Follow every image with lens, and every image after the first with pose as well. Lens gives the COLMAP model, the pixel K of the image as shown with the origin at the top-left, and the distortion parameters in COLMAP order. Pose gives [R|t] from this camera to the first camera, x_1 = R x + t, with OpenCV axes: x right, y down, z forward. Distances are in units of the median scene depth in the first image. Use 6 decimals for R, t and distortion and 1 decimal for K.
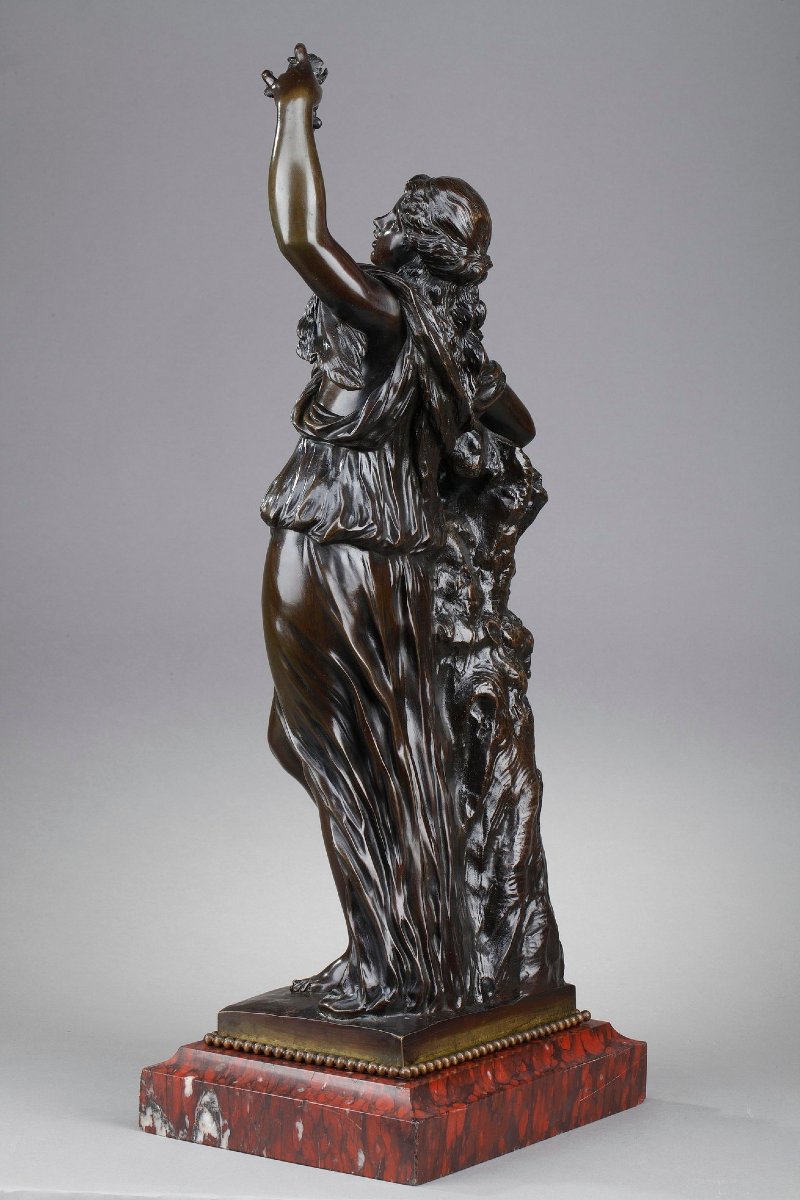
lens RADIAL K [[3570.7, 0, 400.9], [0, 3570.7, 607.9], [0, 0, 1]] dist [-0.097428, 0.000000]
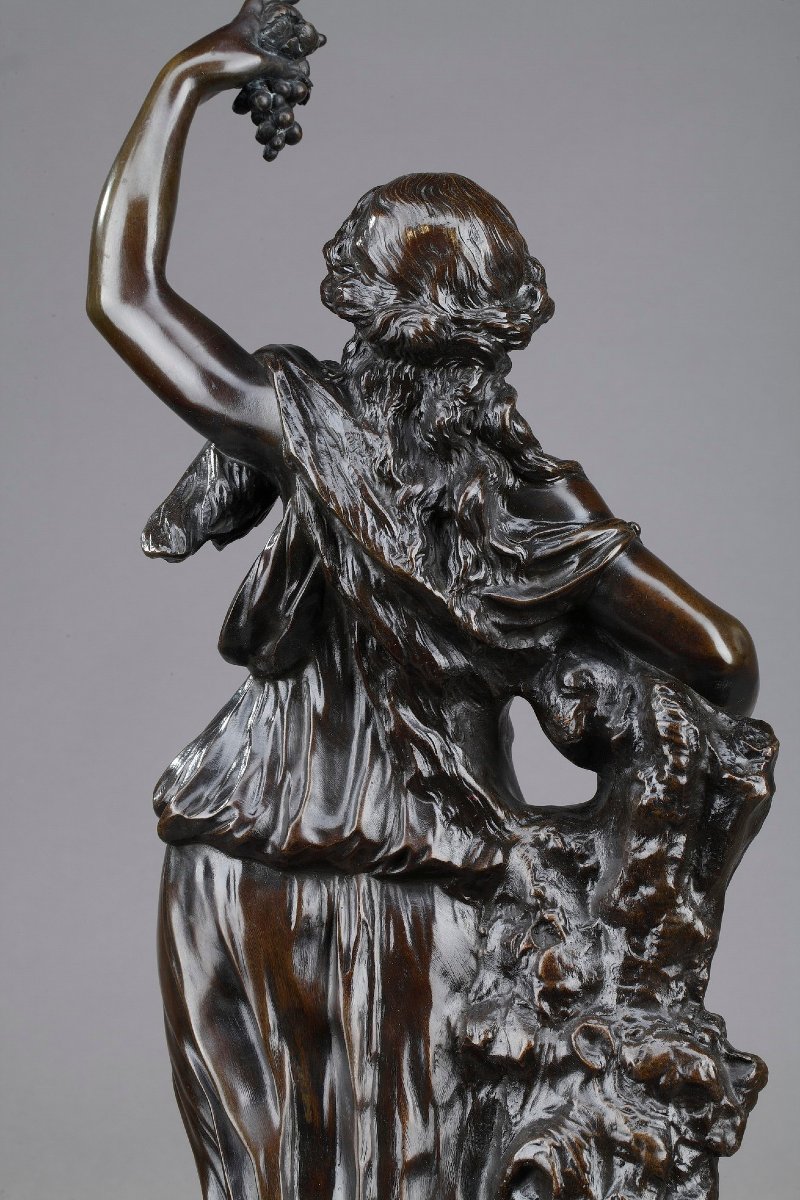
lens RADIAL K [[3570.7, 0, 404.4], [0, 3570.7, 608.6], [0, 0, 1]] dist [-0.097428, 0.000000]
pose [[0.482870, -0.069397, -0.872938, 0.463561], [-0.100056, 0.985954, -0.133728, 0.016090], [0.869957, 0.151916, 0.469144, 0.733809]]
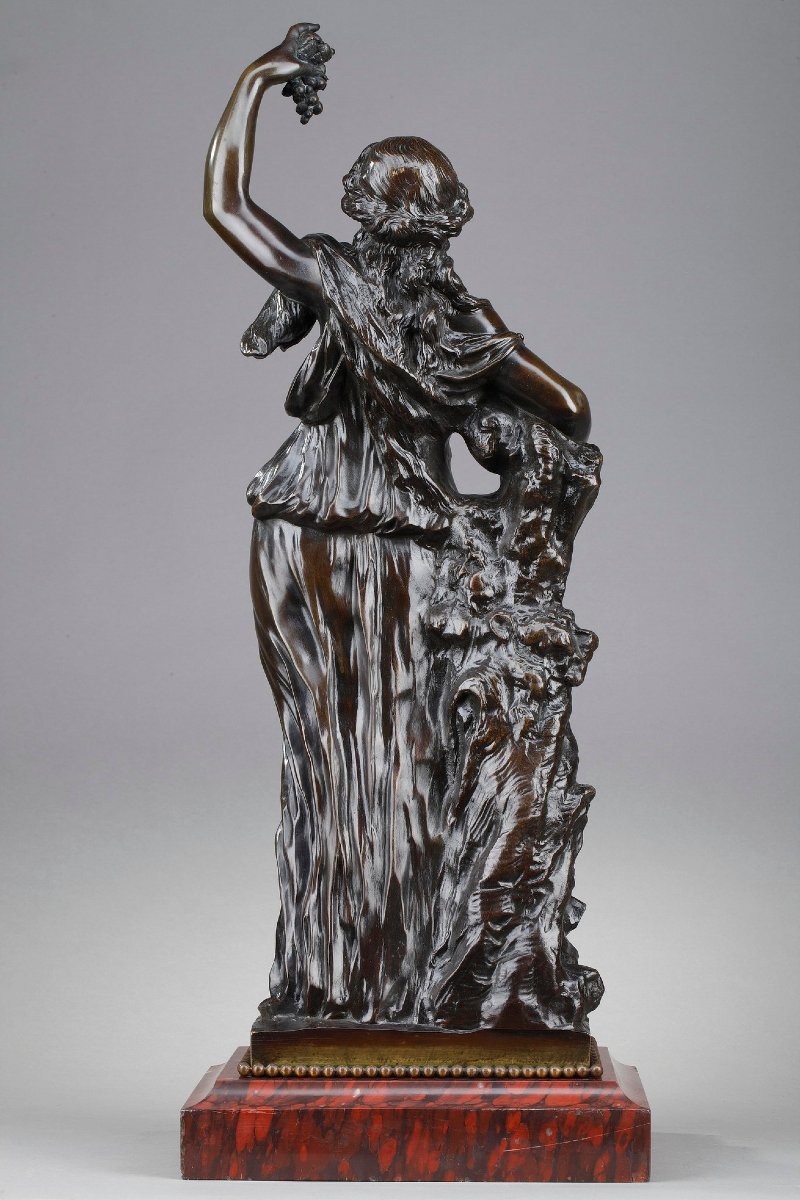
lens RADIAL K [[3570.7, 0, 401.4], [0, 3570.7, 587.4], [0, 0, 1]] dist [-0.097428, 0.000000]
pose [[0.528000, -0.029144, -0.848744, 0.792643], [-0.081656, 0.993038, -0.084896, 0.077044], [0.845310, 0.114131, 0.521944, 0.504137]]
